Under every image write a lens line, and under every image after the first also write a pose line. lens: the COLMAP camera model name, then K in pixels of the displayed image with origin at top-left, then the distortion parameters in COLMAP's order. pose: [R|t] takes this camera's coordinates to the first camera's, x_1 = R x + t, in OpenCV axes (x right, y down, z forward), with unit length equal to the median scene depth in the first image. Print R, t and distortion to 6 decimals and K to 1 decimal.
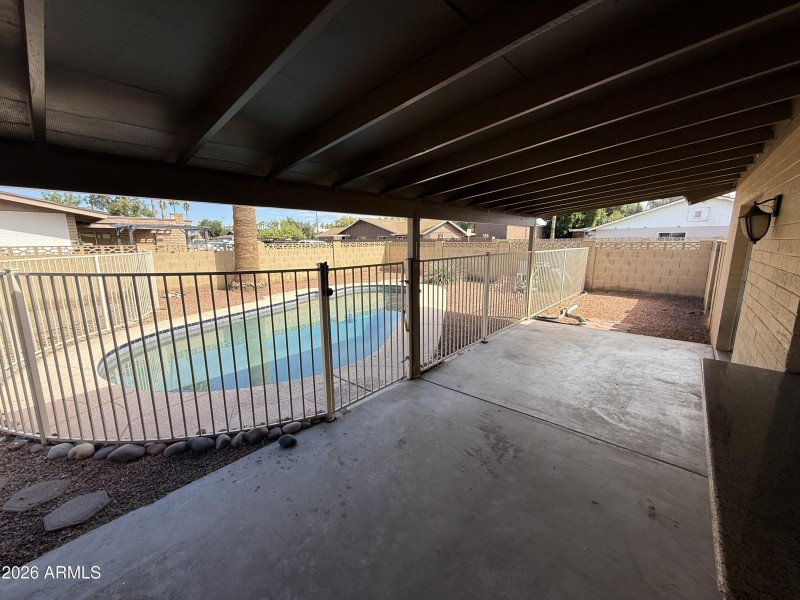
lens RADIAL K [[318.3, 0, 395.2], [0, 318.3, 300.8], [0, 0, 1]] dist [0.000177, -0.000349]
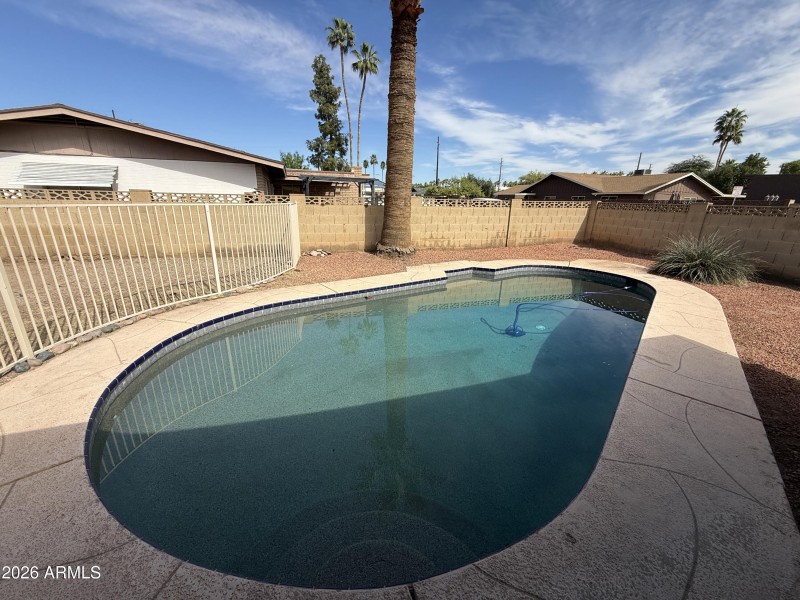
lens RADIAL K [[318.3, 0, 396.5], [0, 318.3, 296.6], [0, 0, 1]] dist [0.000177, -0.000349]
pose [[0.862890, 0.173769, -0.474579, -0.022197], [-0.120946, 0.982747, 0.139930, -0.020867], [0.490707, -0.063345, 0.869019, 0.129996]]
